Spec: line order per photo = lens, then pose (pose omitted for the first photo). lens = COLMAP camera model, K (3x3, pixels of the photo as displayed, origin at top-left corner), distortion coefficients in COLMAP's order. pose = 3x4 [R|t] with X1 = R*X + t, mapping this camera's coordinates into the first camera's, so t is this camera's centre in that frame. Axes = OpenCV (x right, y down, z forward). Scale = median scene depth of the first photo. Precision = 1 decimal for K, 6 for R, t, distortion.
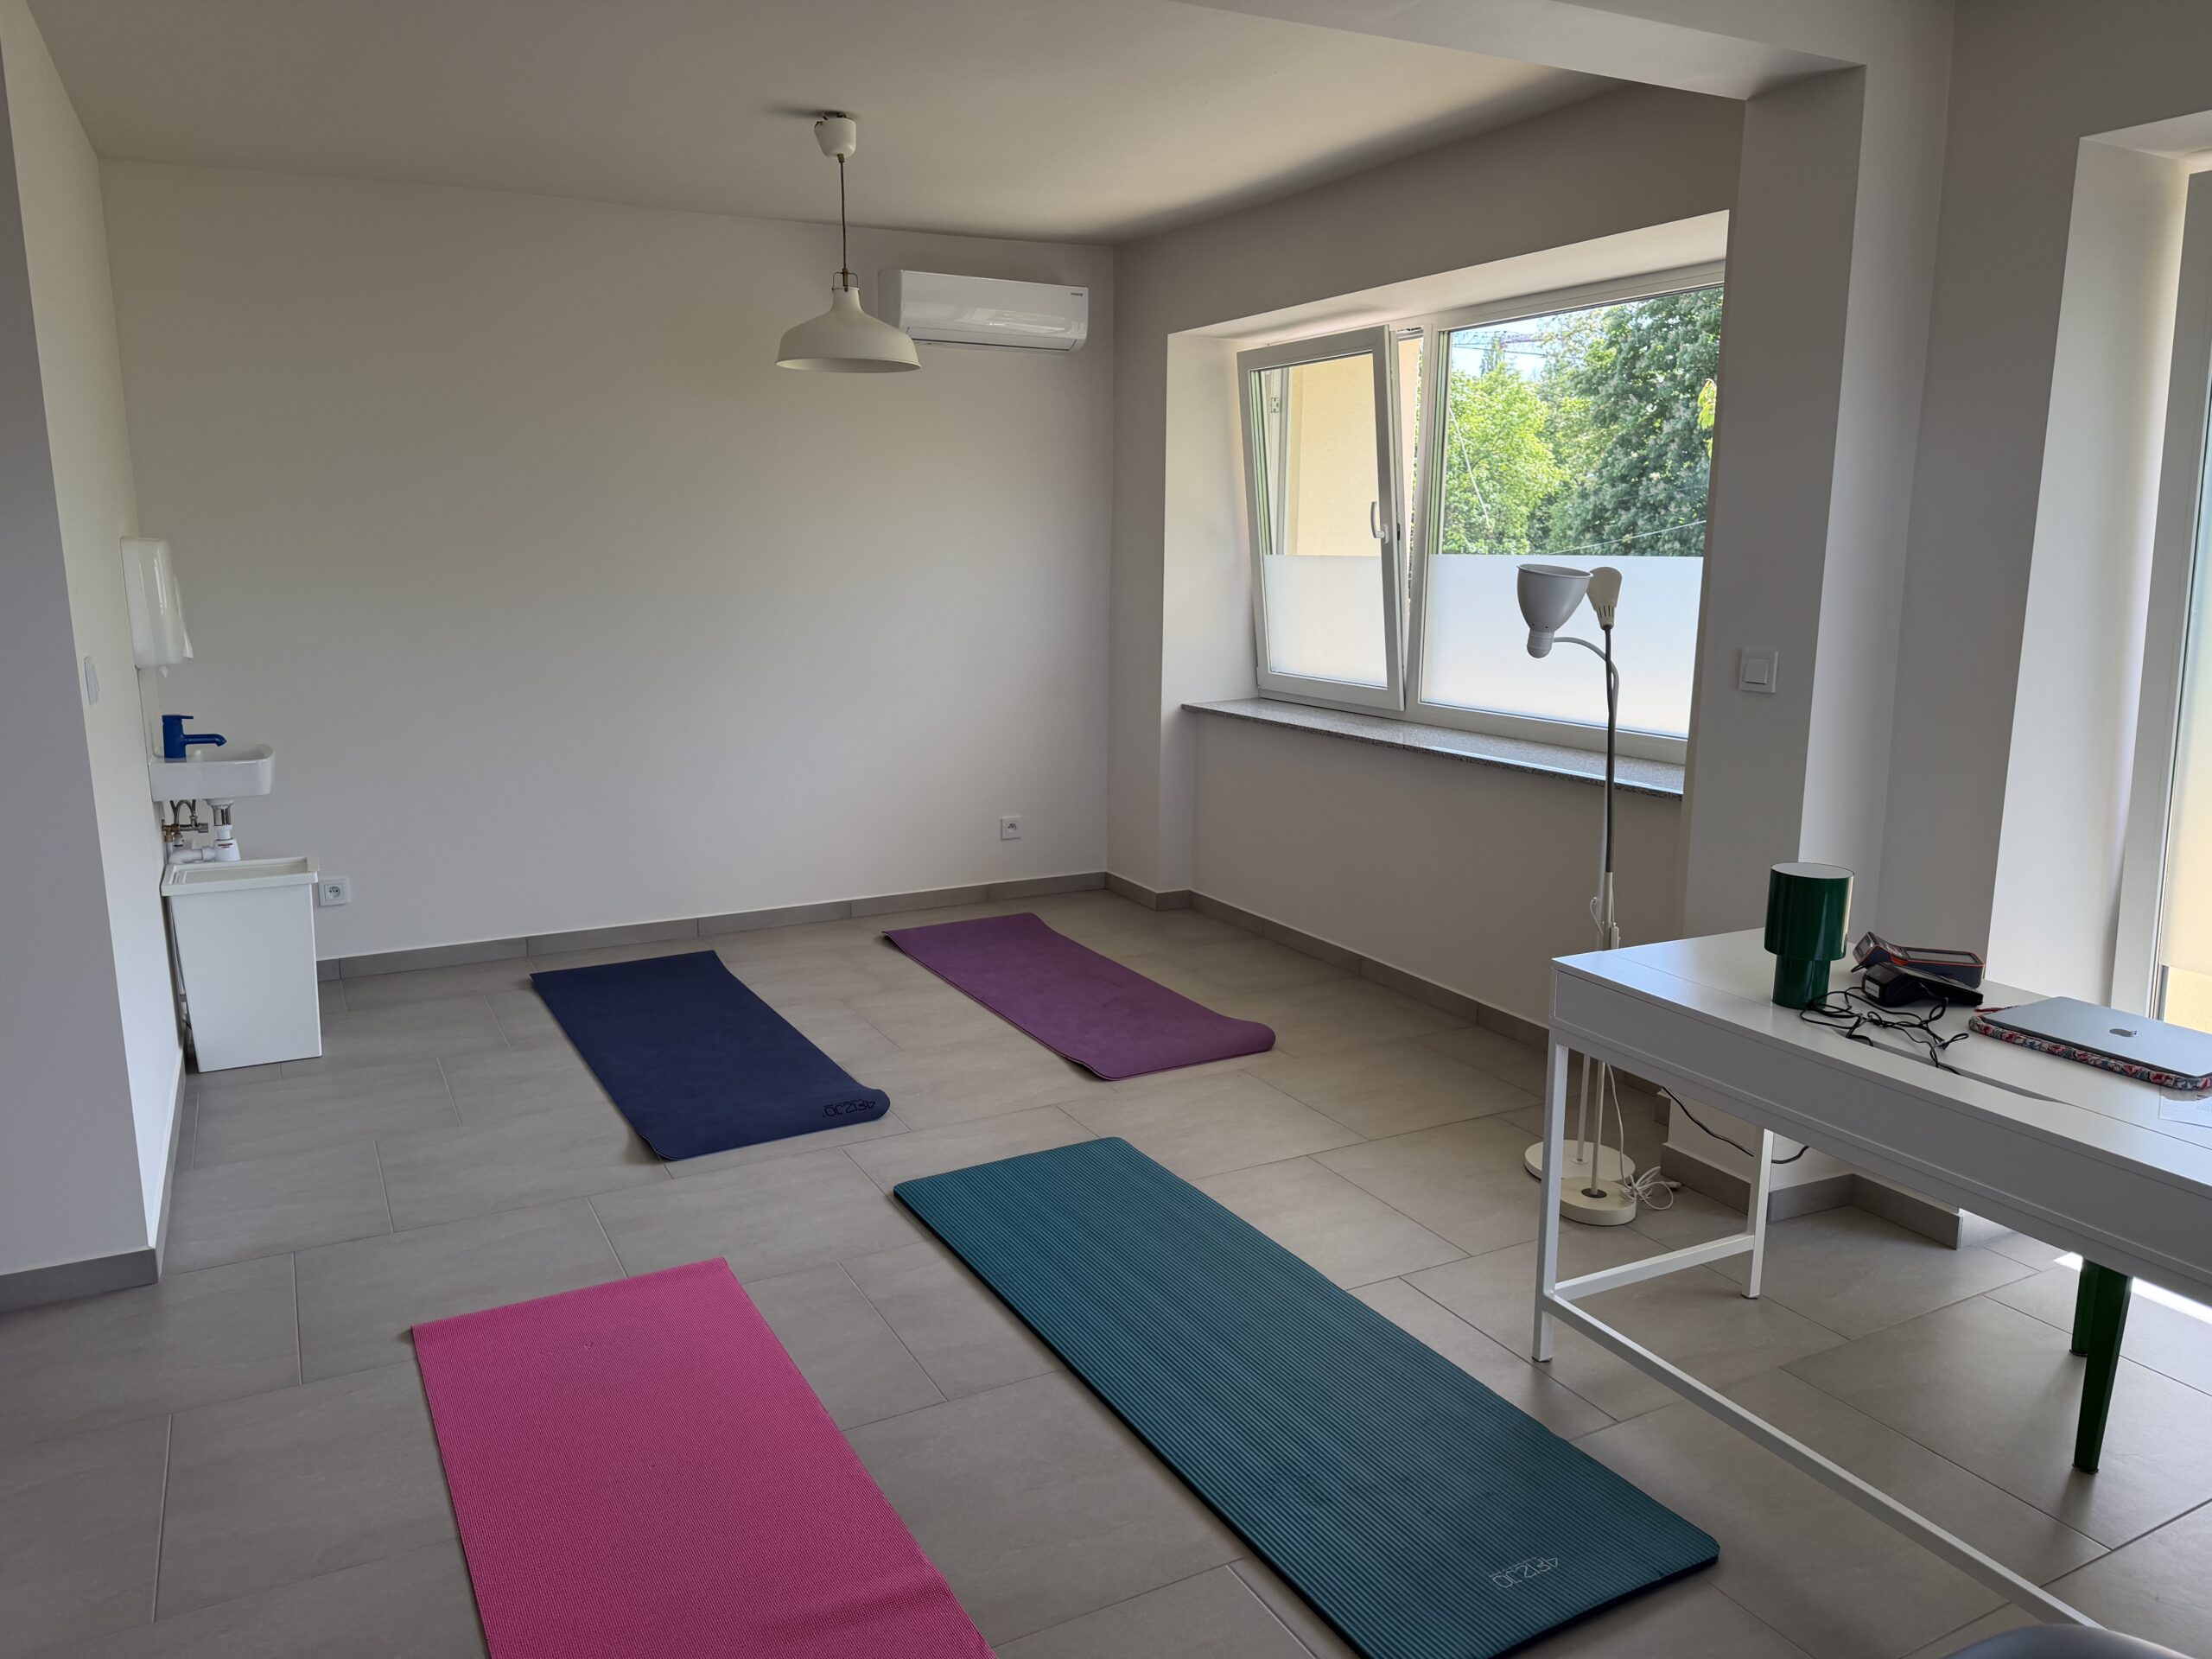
lens RADIAL K [[1556.6, 0, 1103.3], [0, 1556.6, 852.5], [0, 0, 1]] dist [0.051825, -0.063341]
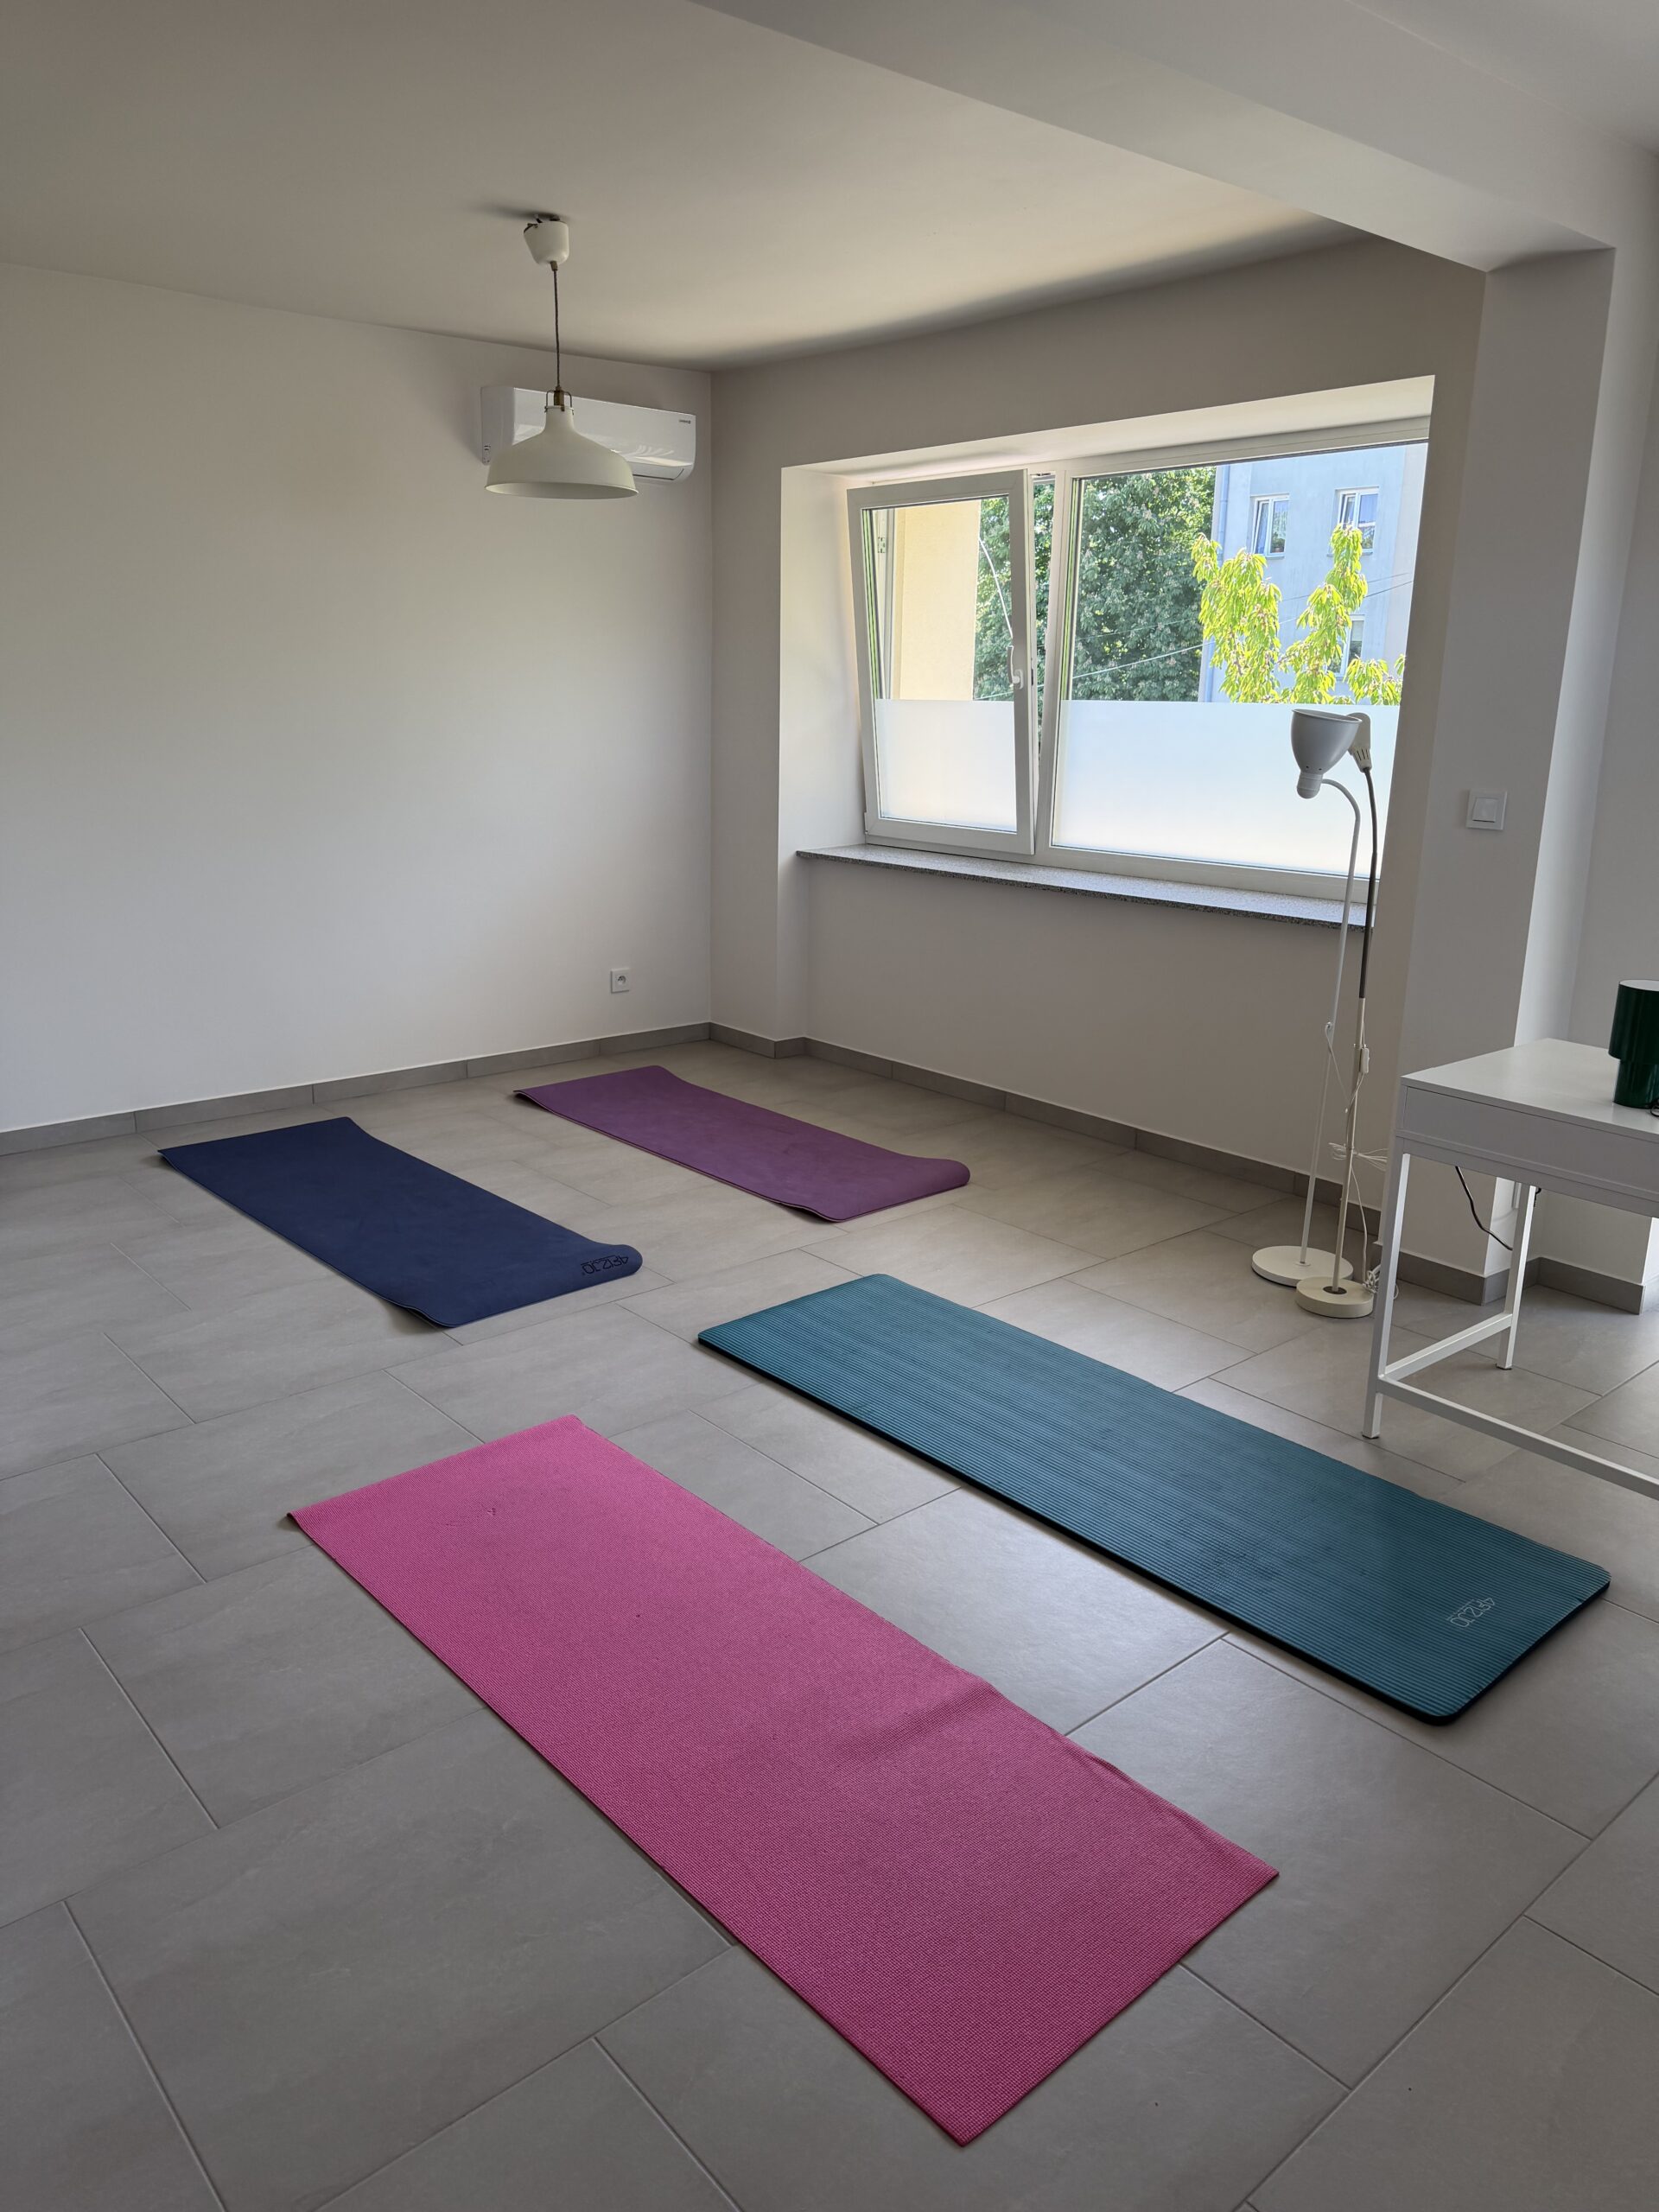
lens RADIAL K [[1556.6, 0, 829.2], [0, 1556.6, 1116.6], [0, 0, 1]] dist [0.051825, -0.063341]
pose [[0.975356, -0.049066, 0.215113, -0.232308], [0.033247, 0.996511, 0.076551, -0.000713], [-0.218119, -0.067513, 0.973584, 0.011764]]
